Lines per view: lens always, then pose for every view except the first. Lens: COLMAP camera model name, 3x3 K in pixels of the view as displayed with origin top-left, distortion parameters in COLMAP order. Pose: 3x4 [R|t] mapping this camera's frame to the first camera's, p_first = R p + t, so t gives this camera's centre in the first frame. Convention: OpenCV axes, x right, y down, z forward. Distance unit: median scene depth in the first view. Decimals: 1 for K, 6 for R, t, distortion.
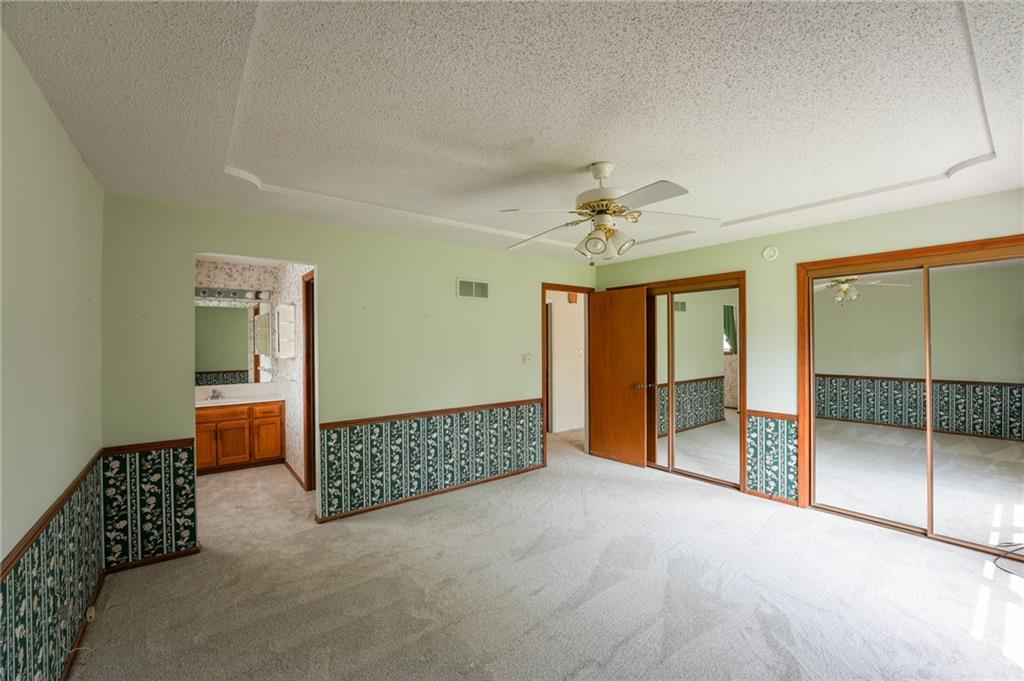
lens RADIAL K [[415.5, 0, 513.6], [0, 415.5, 336.9], [0, 0, 1]] dist [-0.029215, 0.003170]
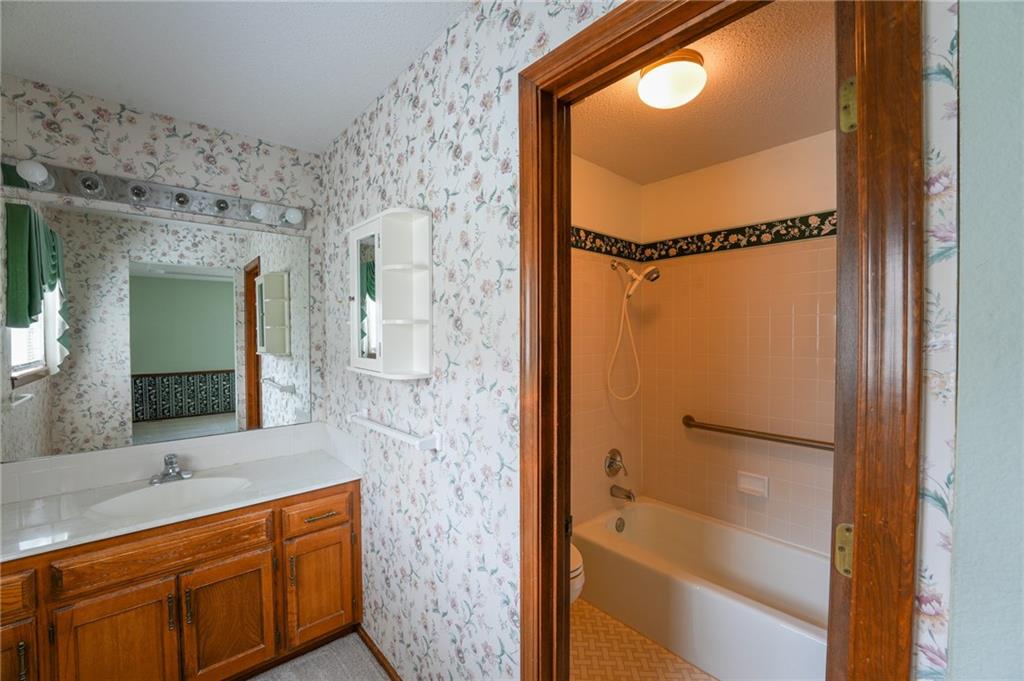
lens RADIAL K [[415.5, 0, 511.5], [0, 415.5, 340.4], [0, 0, 1]] dist [-0.029215, 0.003170]
pose [[0.998374, 0.007811, 0.056459, -0.442562], [-0.009326, 0.999602, 0.026617, 0.011382], [-0.056228, -0.027101, 0.998050, 0.615855]]
